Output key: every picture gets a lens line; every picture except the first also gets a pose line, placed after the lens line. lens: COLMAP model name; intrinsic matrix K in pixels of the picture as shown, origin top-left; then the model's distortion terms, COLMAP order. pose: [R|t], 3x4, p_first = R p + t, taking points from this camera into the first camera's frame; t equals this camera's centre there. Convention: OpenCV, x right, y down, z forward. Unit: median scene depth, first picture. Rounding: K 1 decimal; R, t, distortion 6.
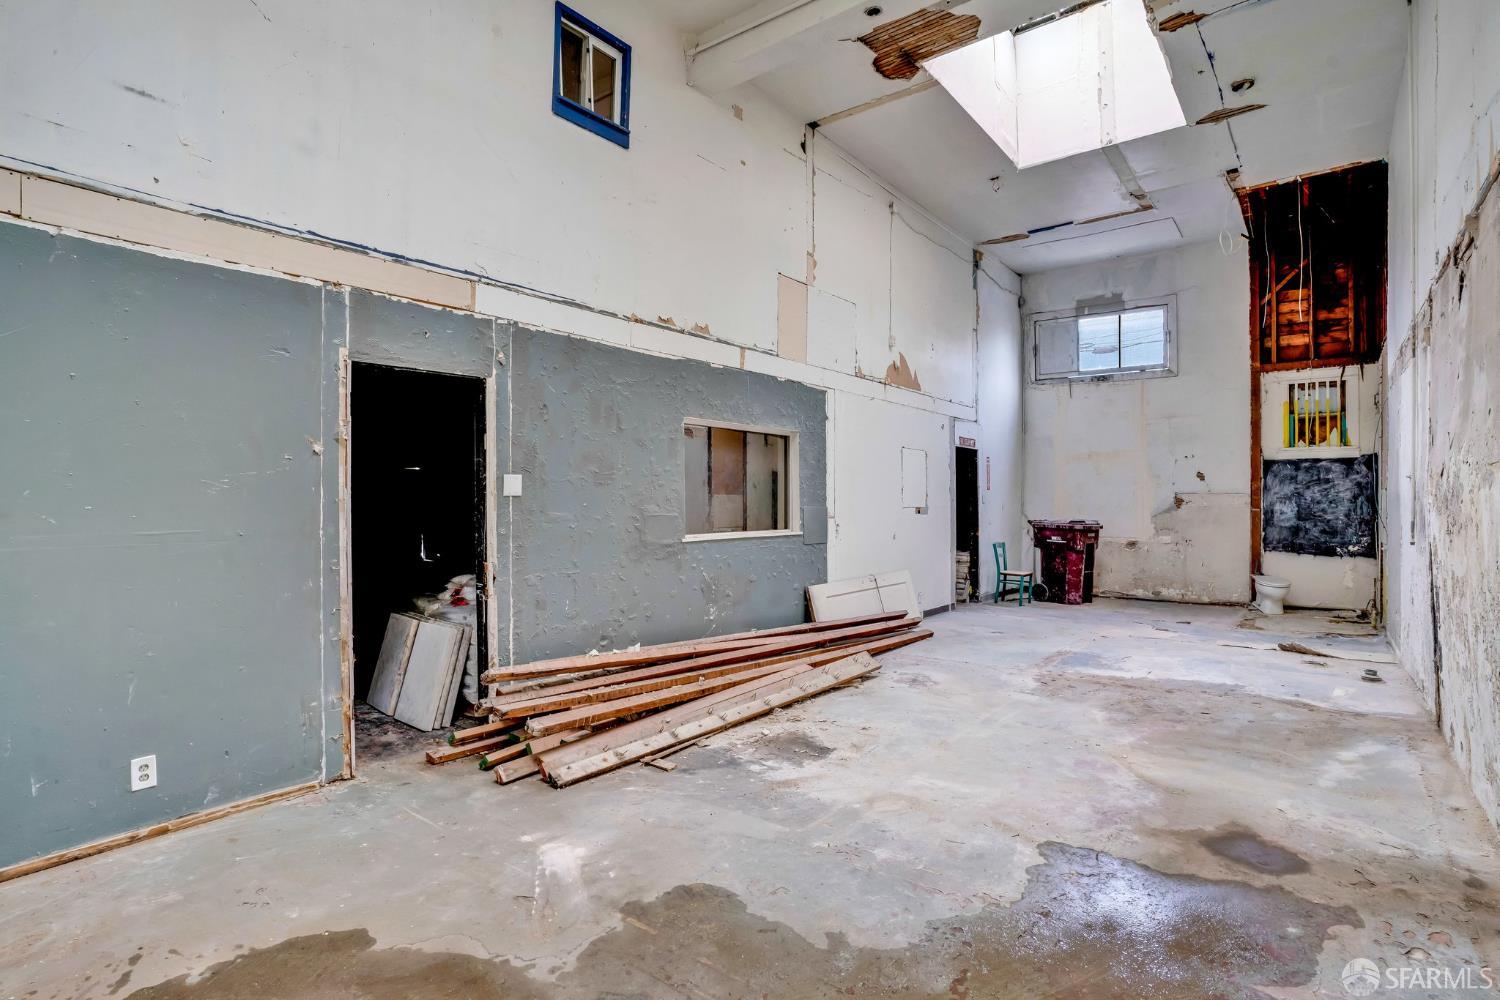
lens RADIAL K [[749.2, 0, 750.0], [0, 749.2, 500.0], [0, 0, 1]] dist [-0.077381, 0.040228]
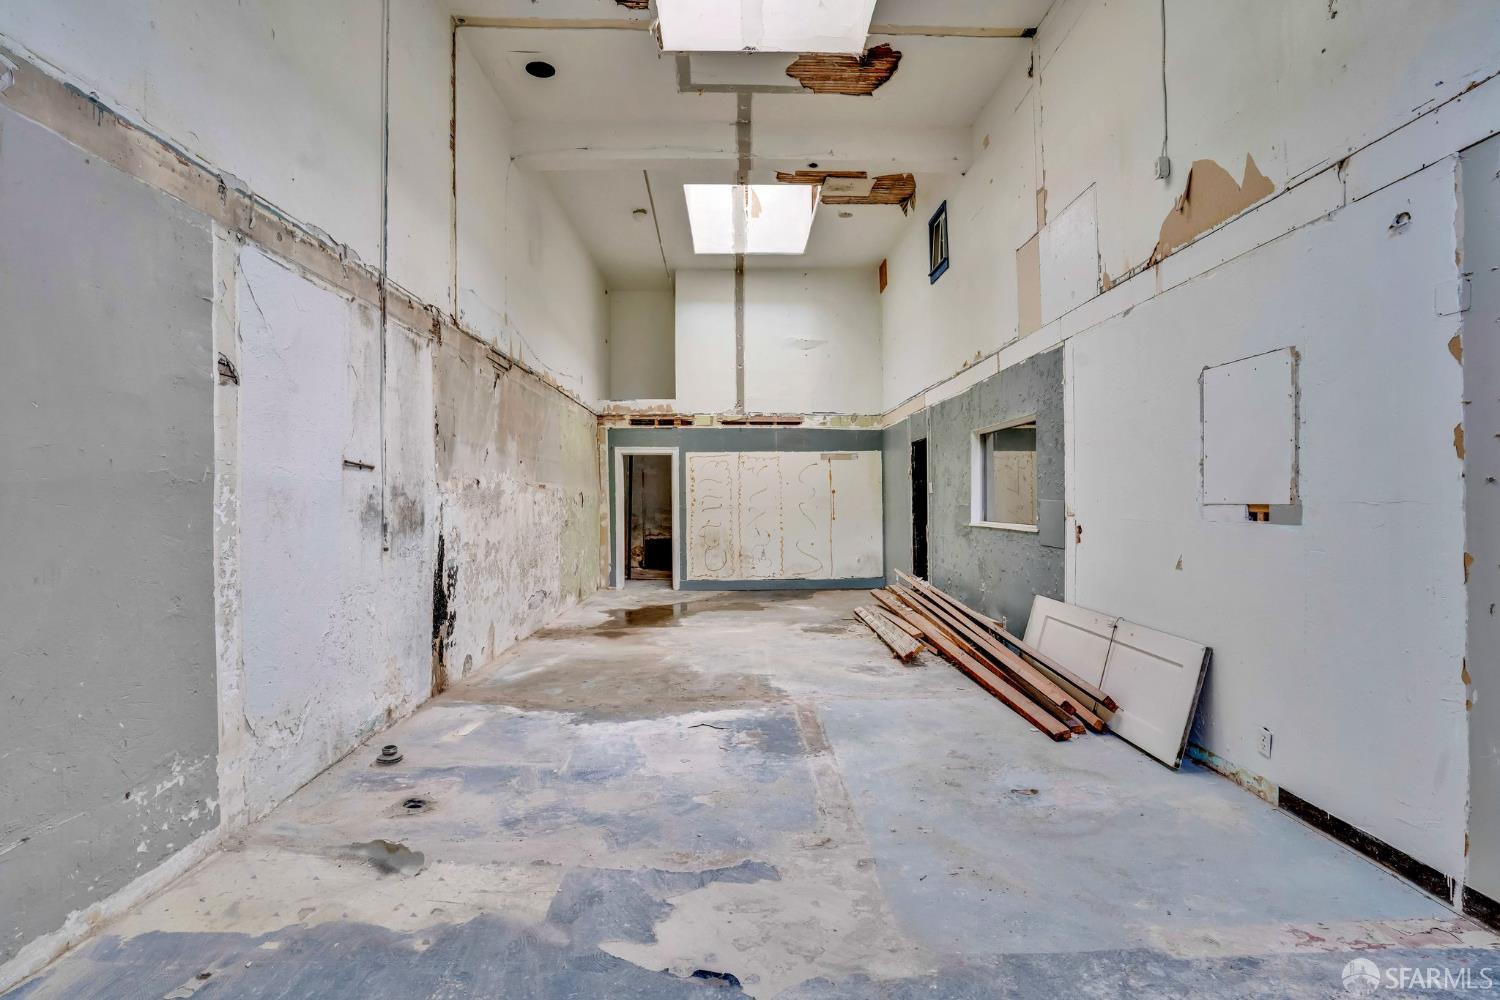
lens RADIAL K [[749.2, 0, 750.0], [0, 749.2, 500.0], [0, 0, 1]] dist [-0.077381, 0.040228]
pose [[-0.769789, 0.006696, -0.638263, 0.899818], [0.010792, 0.999939, -0.002525, 0.007654], [0.638207, -0.008832, -0.769814, 1.511504]]
